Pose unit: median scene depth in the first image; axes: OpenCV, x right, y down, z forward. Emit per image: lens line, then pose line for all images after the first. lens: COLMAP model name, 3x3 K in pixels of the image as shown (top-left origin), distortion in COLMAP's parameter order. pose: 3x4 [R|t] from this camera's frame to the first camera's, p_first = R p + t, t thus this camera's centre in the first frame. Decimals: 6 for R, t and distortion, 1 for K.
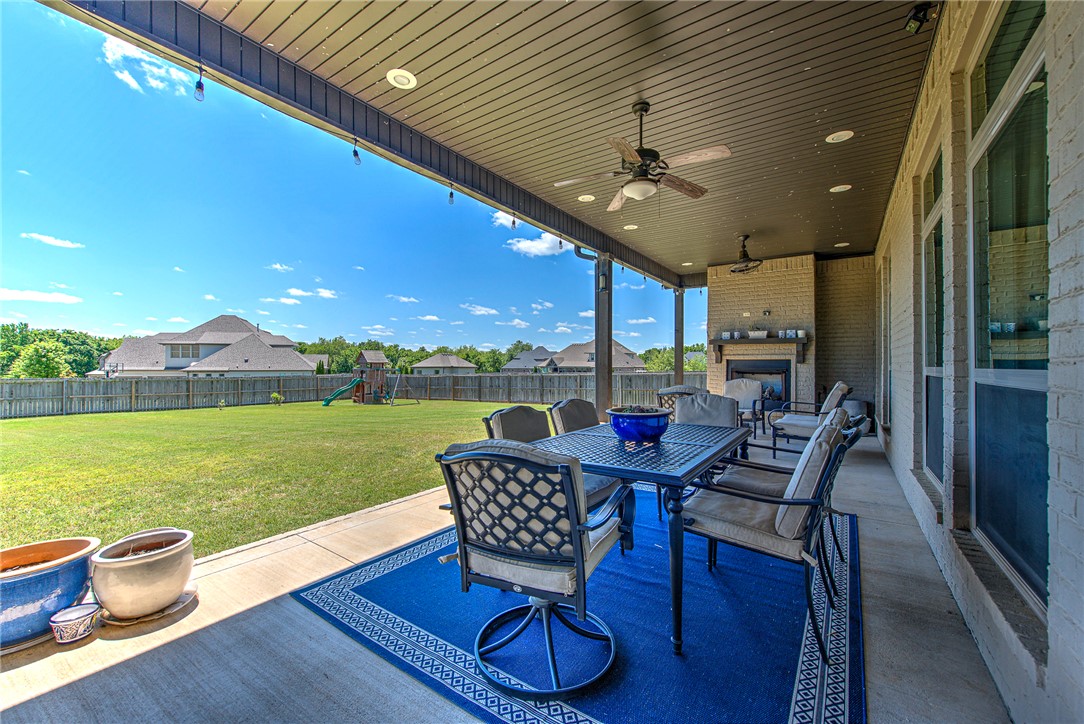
lens RADIAL K [[430.2, 0, 547.2], [0, 430.2, 360.2], [0, 0, 1]] dist [-0.001599, -0.001117]
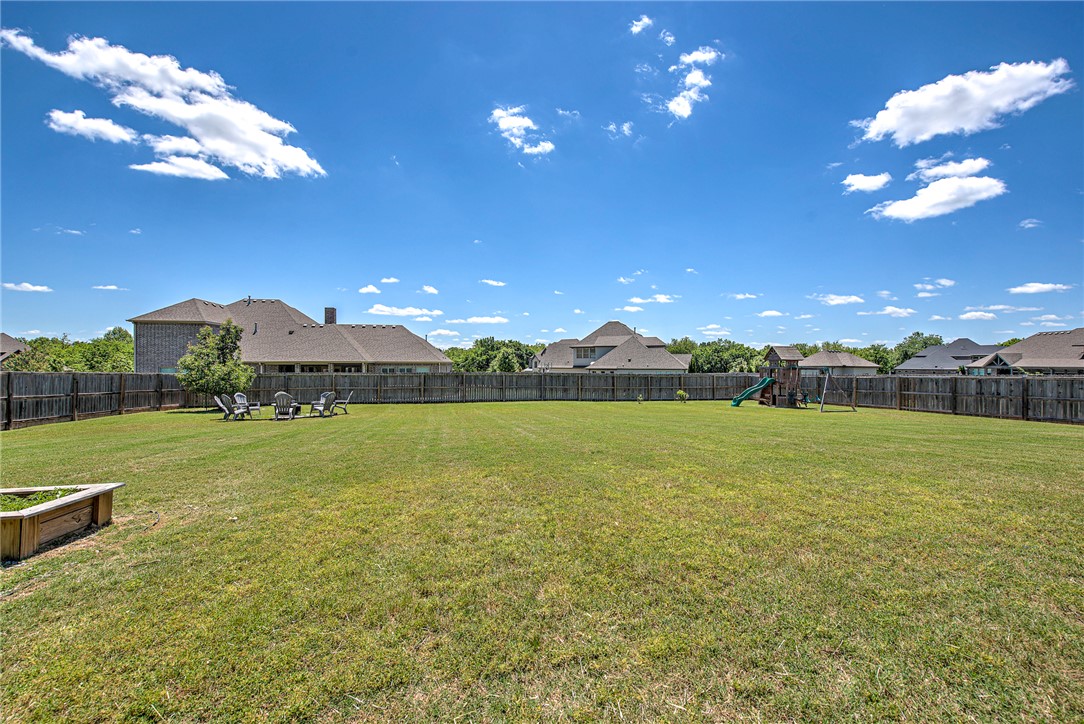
lens RADIAL K [[430.2, 0, 541.6], [0, 430.2, 362.9], [0, 0, 1]] dist [-0.001599, -0.001117]
pose [[0.732031, -0.002556, -0.681266, -0.085768], [0.006593, 0.999973, 0.003332, 0.002476], [0.681239, -0.006931, 0.732028, 0.011369]]
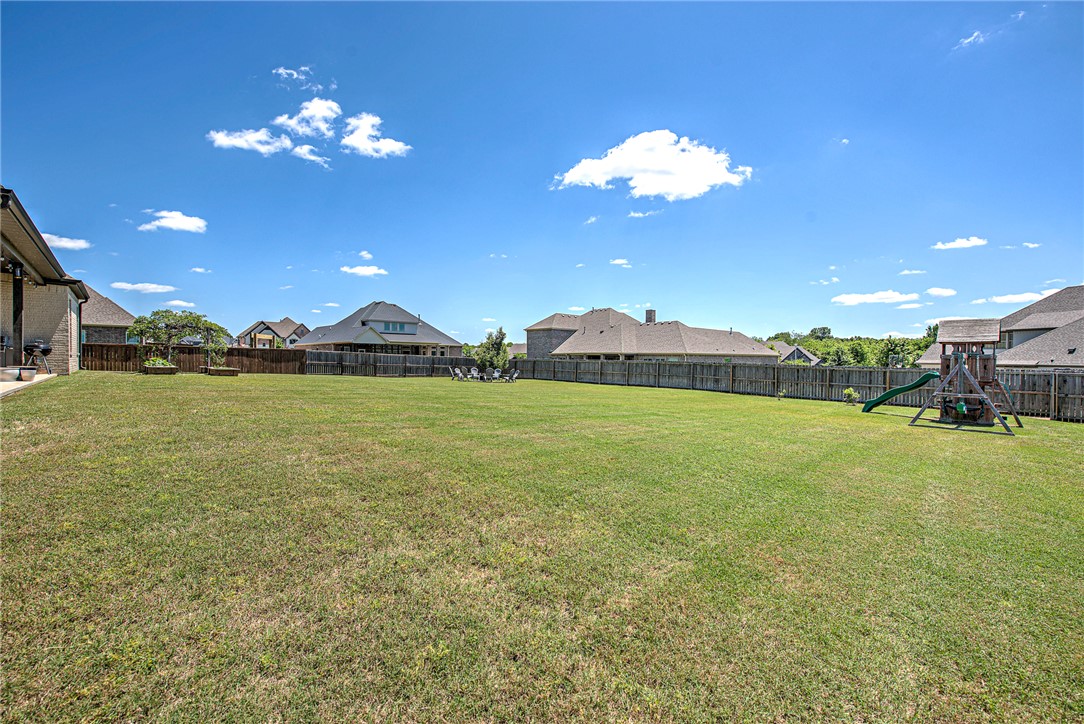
lens RADIAL K [[430.2, 0, 544.5], [0, 430.2, 356.2], [0, 0, 1]] dist [-0.001599, -0.001117]
pose [[-0.182594, -0.001185, -0.983188, 0.114666], [0.002639, 0.999995, -0.001696, 0.008629], [0.983185, -0.002904, -0.182590, 0.296347]]
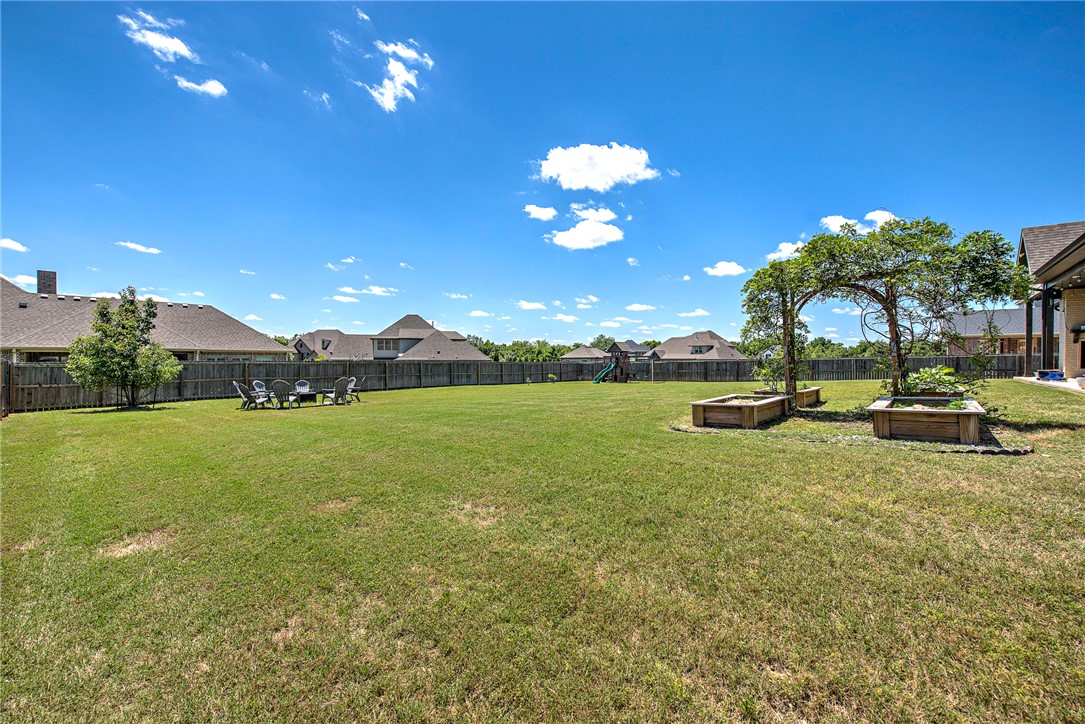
lens RADIAL K [[430.6, 0, 539.0], [0, 430.6, 363.9], [0, 0, 1]] dist [-0.001599, -0.001117]
pose [[0.993842, 0.001784, -0.110789, -0.252685], [0.000563, 0.999776, 0.021145, 0.007817], [0.110802, -0.021077, 0.993619, -0.158040]]
